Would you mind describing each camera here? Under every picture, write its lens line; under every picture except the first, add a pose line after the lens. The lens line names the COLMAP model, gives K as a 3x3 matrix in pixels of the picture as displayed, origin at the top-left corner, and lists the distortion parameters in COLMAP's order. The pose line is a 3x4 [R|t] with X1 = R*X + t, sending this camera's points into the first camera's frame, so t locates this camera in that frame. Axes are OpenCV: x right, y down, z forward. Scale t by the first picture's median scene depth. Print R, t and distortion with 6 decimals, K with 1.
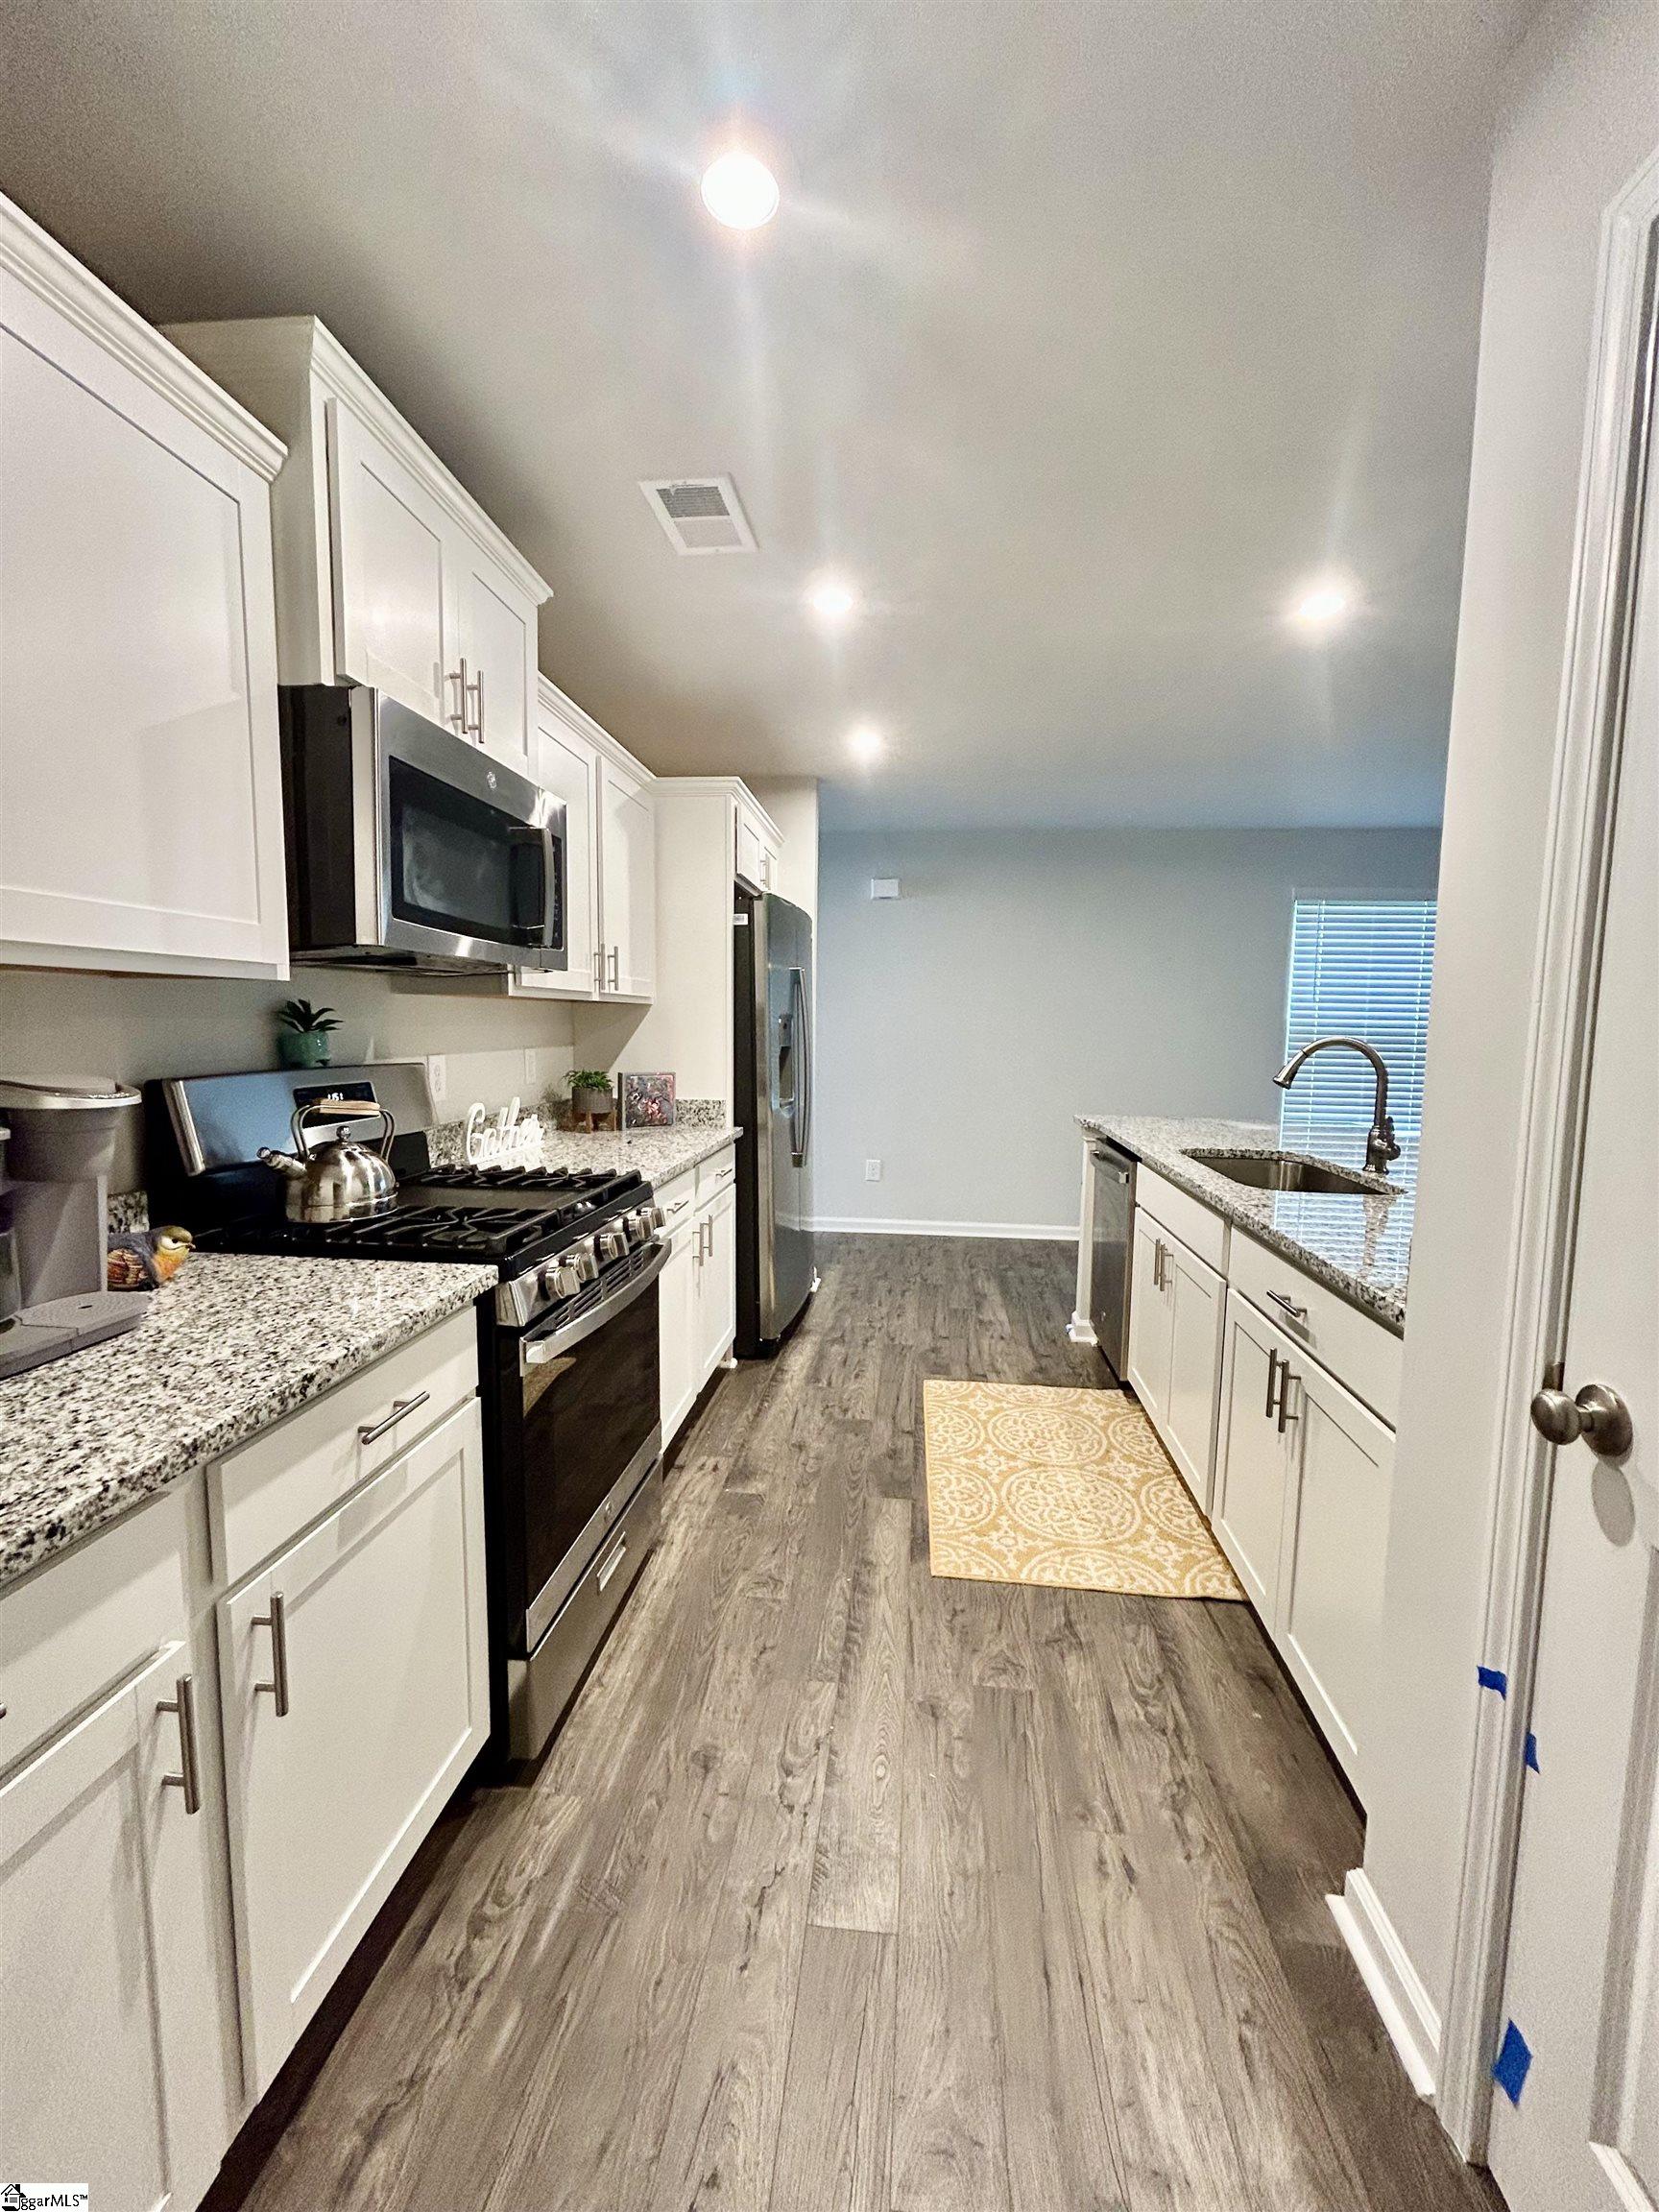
lens RADIAL K [[894.8, 0, 837.8], [0, 894.8, 1107.1], [0, 0, 1]] dist [-0.003306, 0.001416]
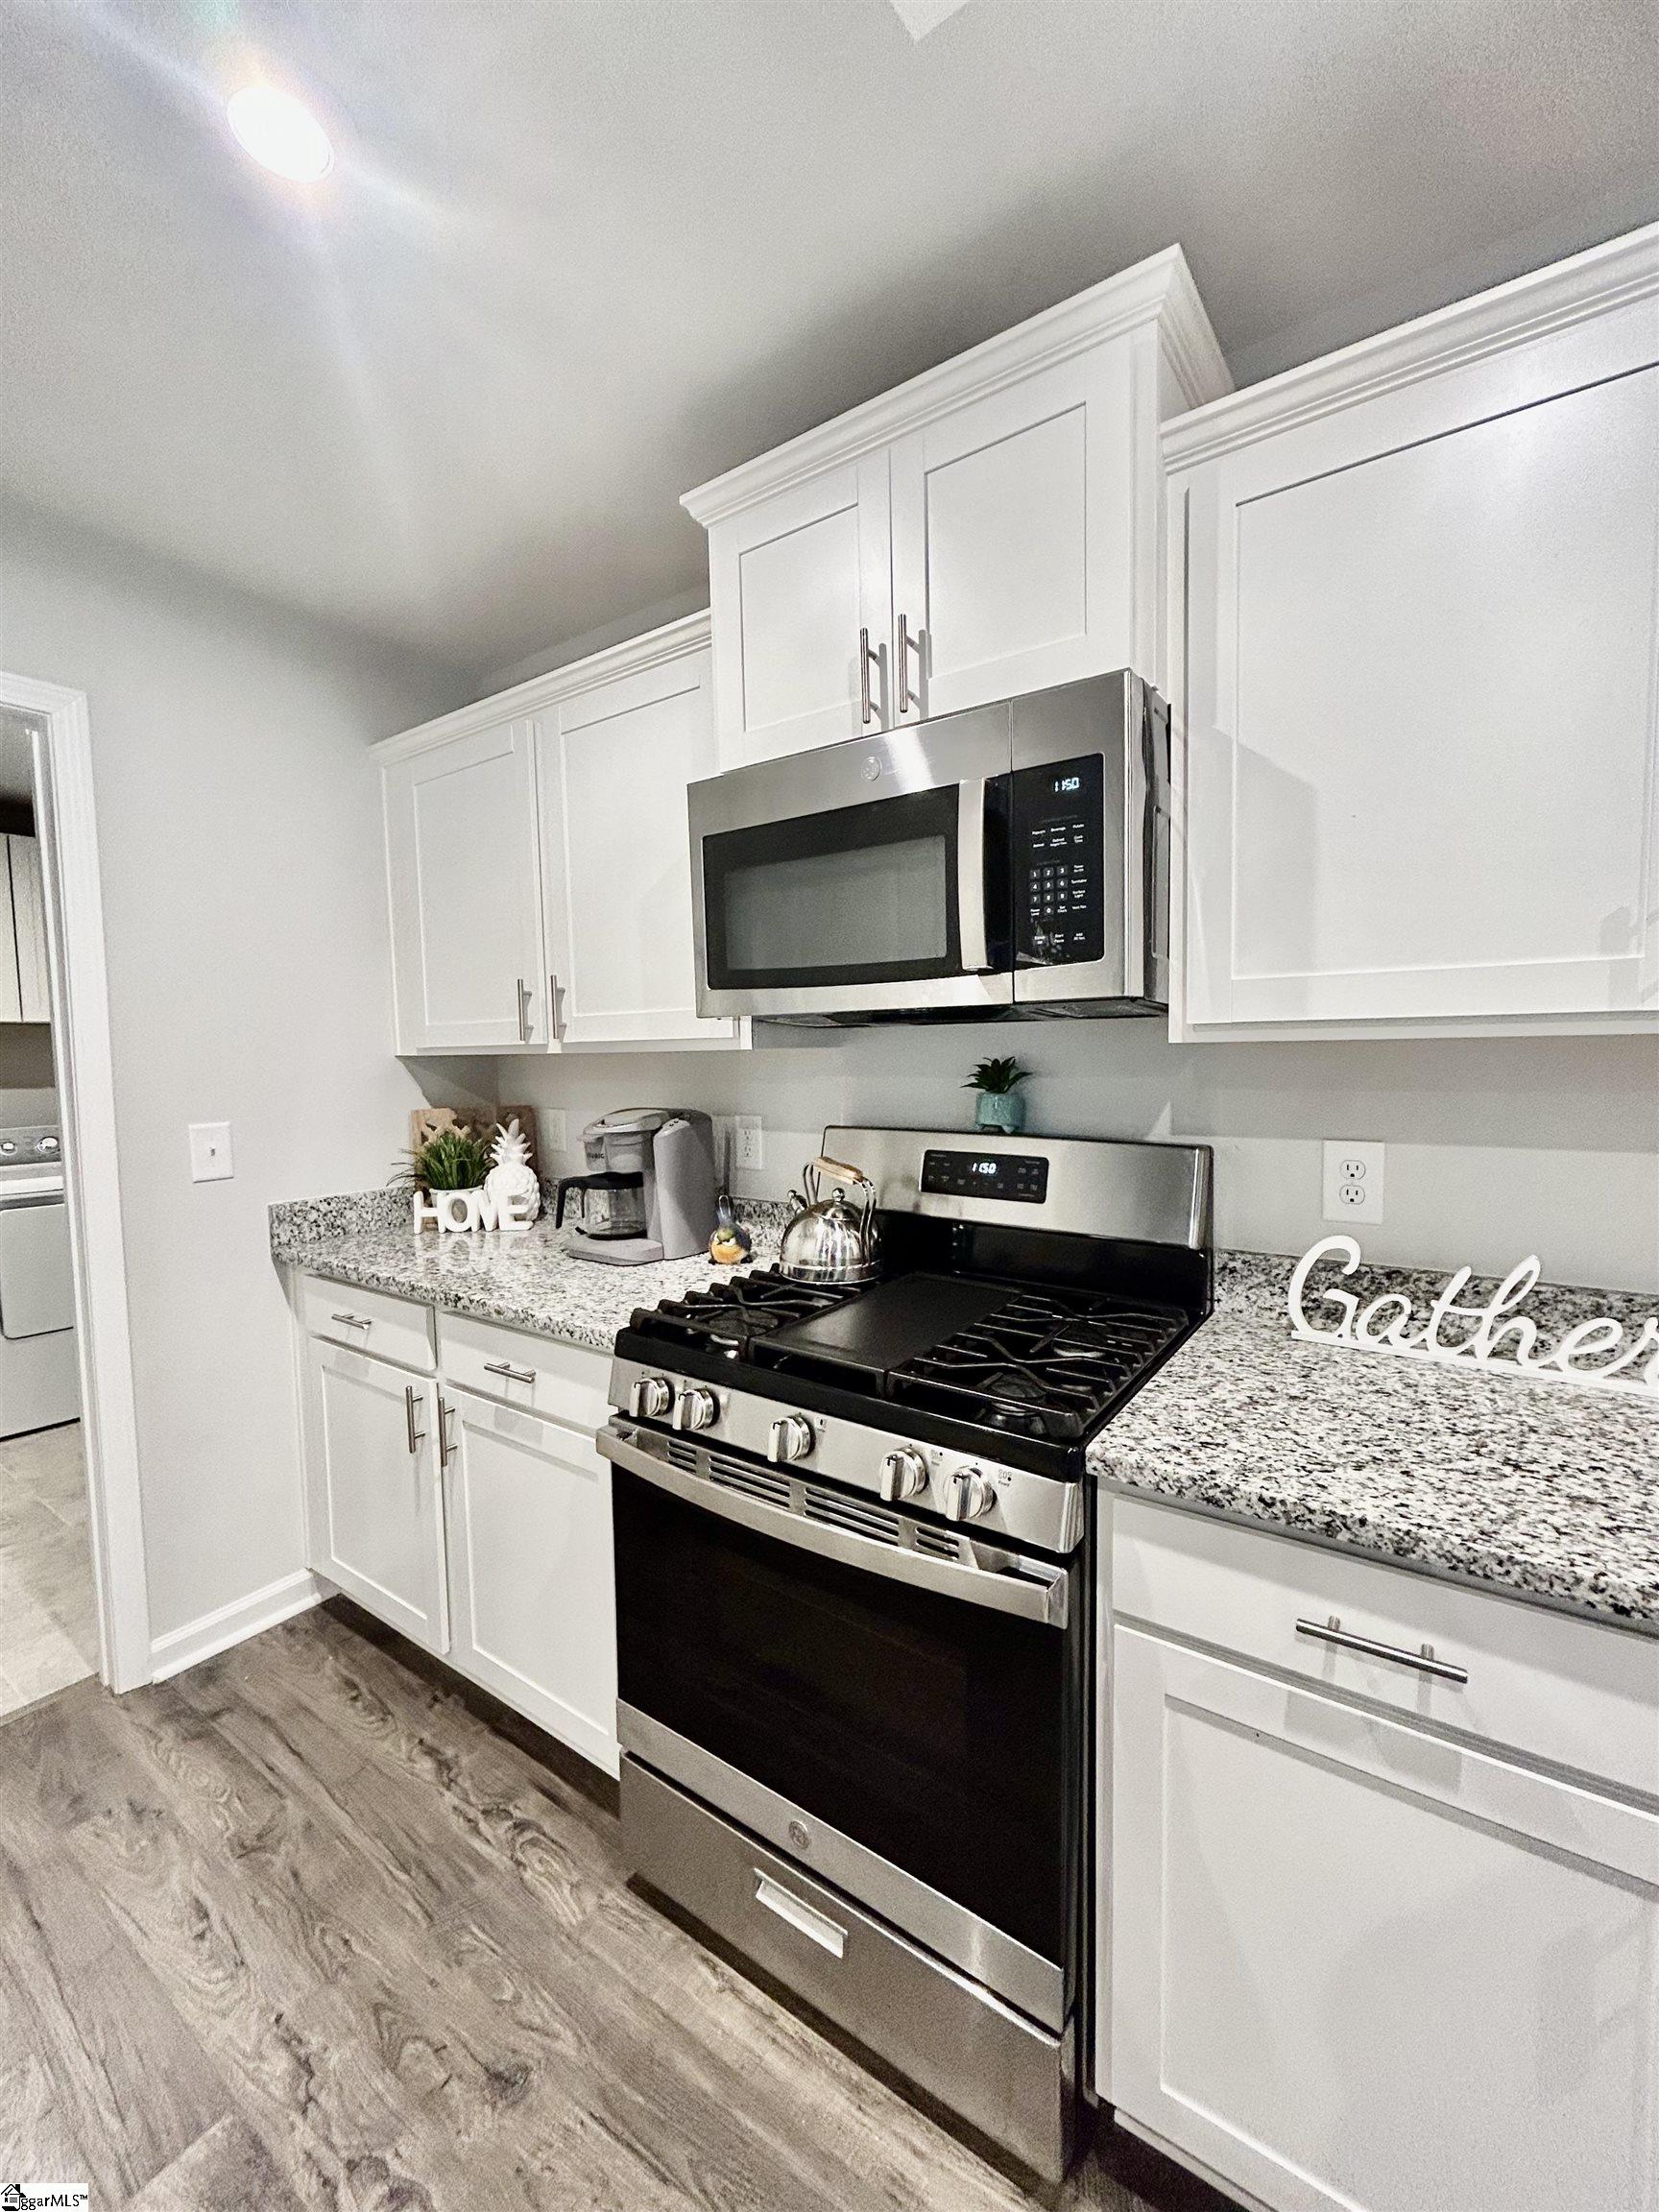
lens RADIAL K [[894.8, 0, 822.4], [0, 894.8, 1107.9], [0, 0, 1]] dist [-0.003306, 0.001416]
pose [[-0.492681, 0.058499, -0.868242, 0.222459], [-0.071663, 0.991622, 0.107476, -0.122338], [0.867254, 0.115172, -0.484361, 1.026431]]
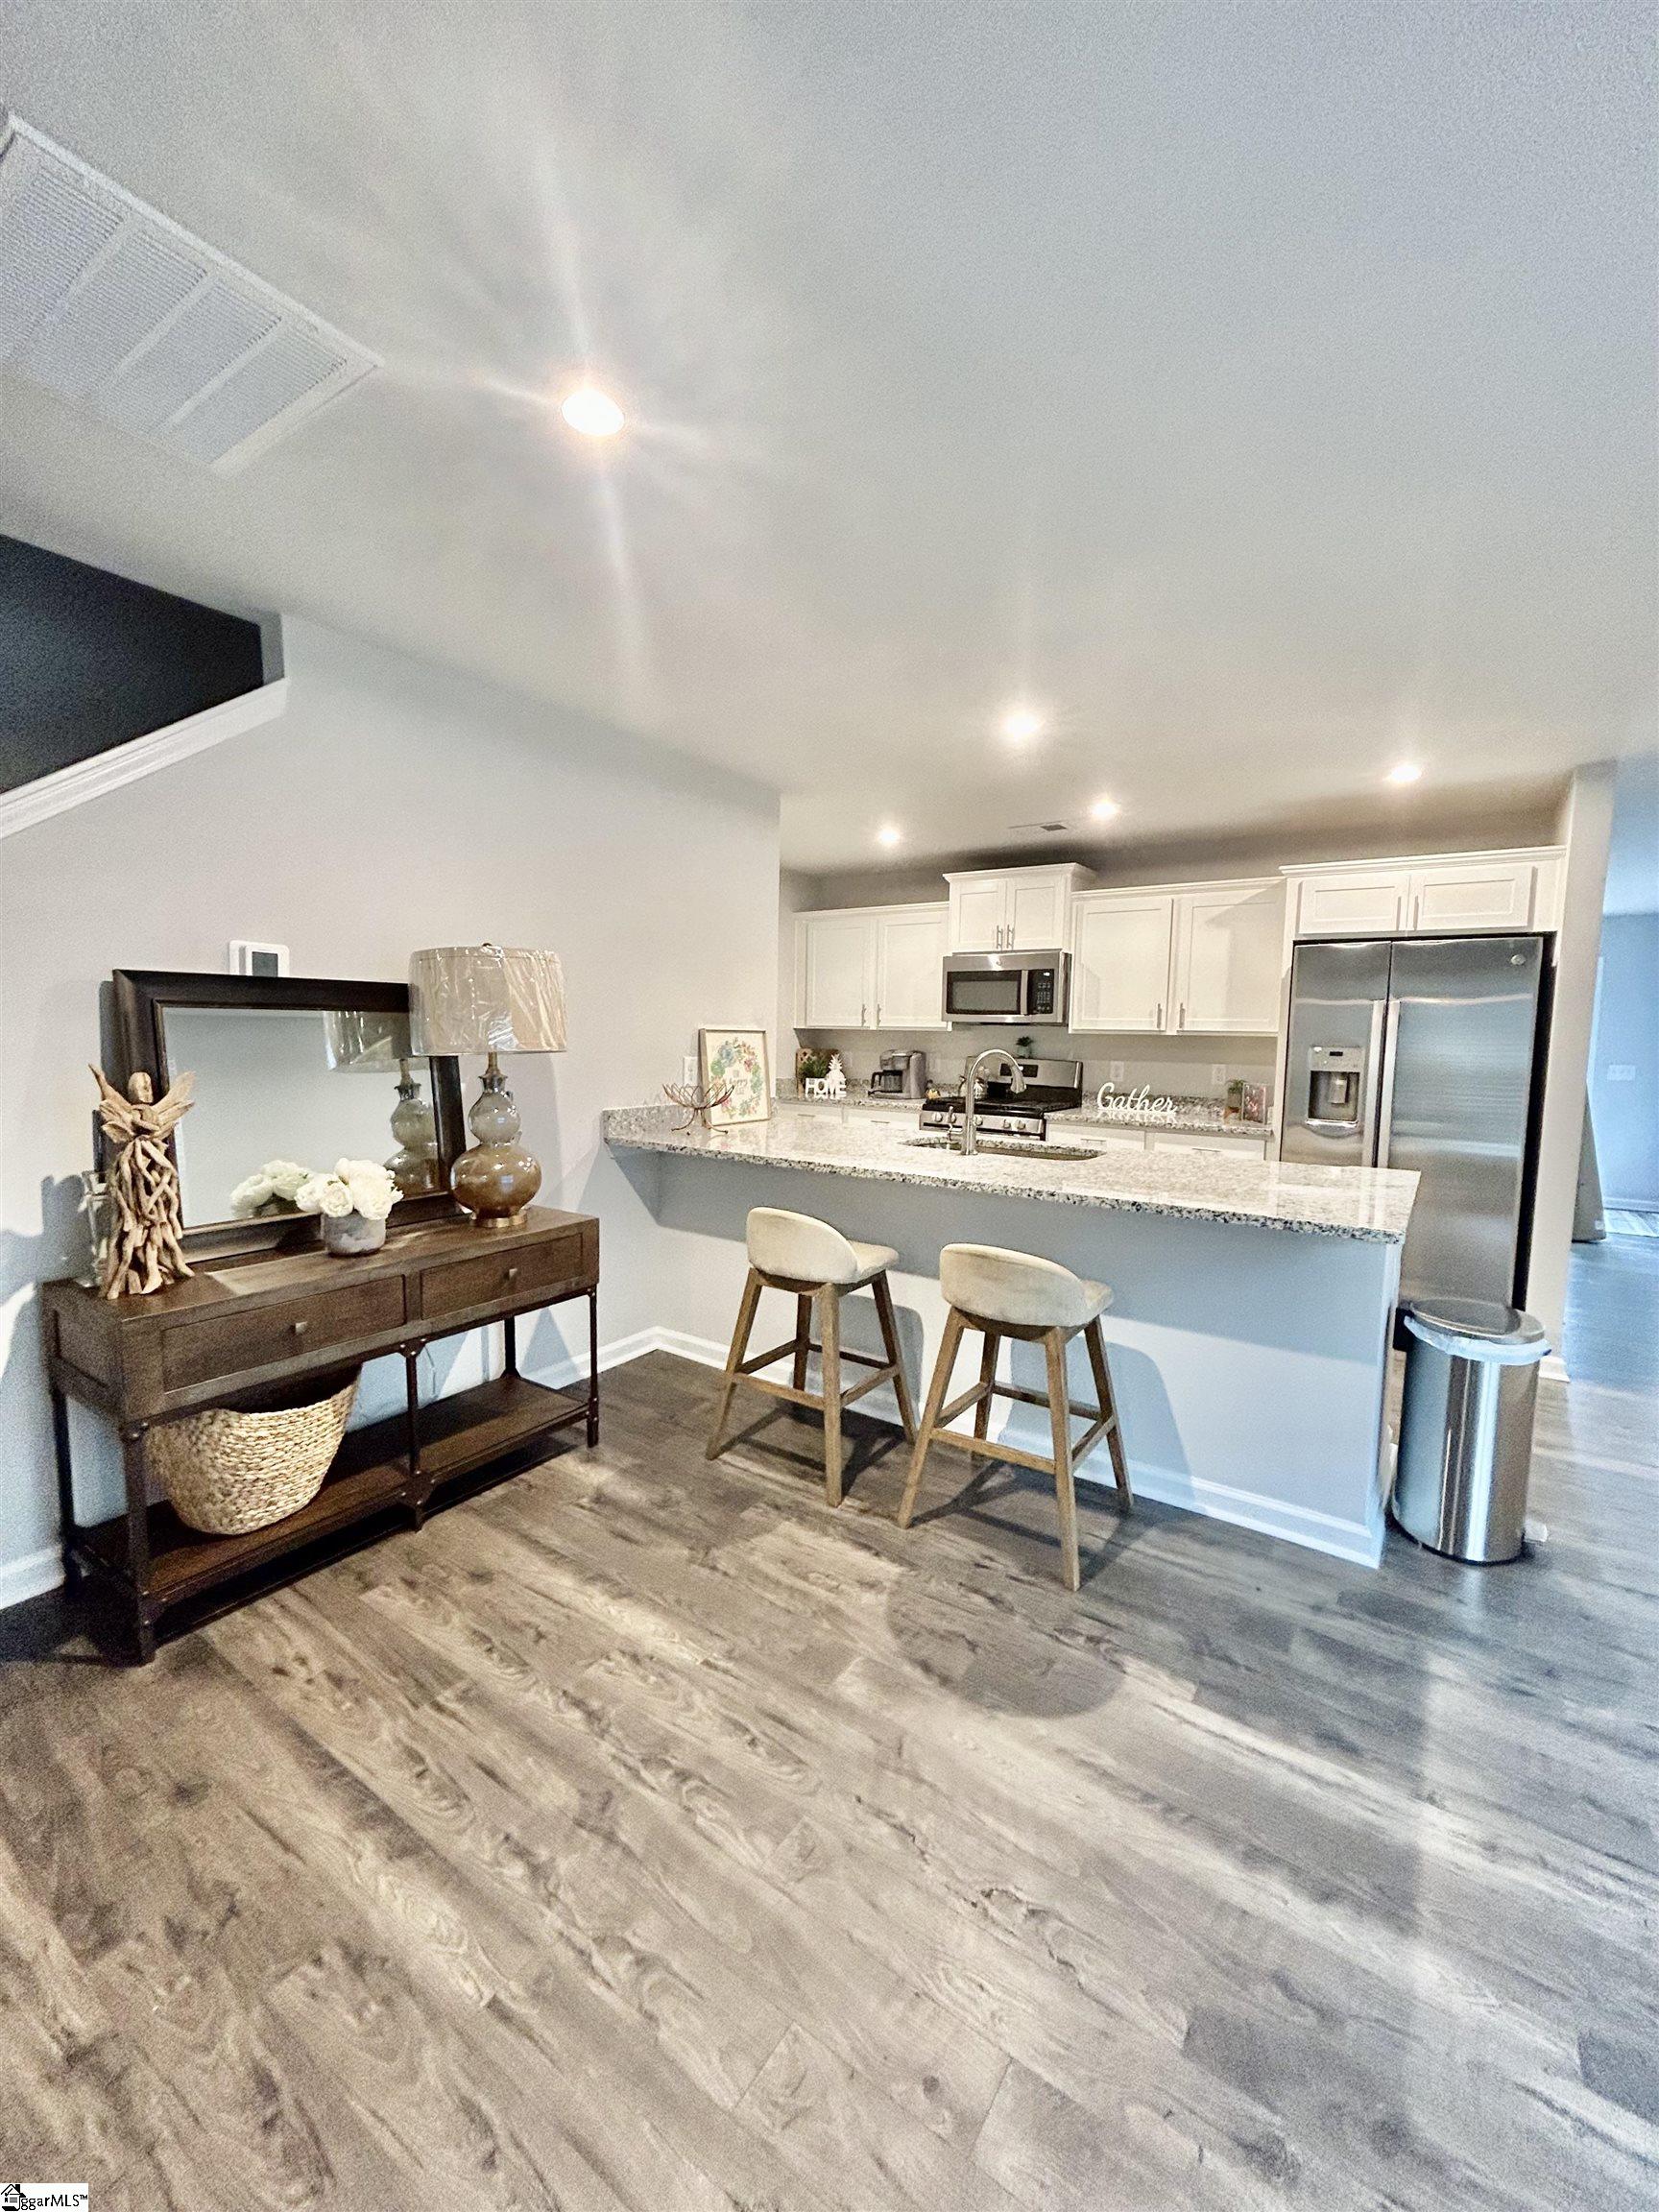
lens RADIAL K [[894.8, 0, 808.7], [0, 894.8, 1109.8], [0, 0, 1]] dist [-0.003306, 0.001416]
pose [[-0.494700, 0.053274, -0.867429, 1.942267], [-0.111892, 0.985908, 0.124363, -0.134854], [0.861831, 0.158580, -0.481768, 1.494058]]
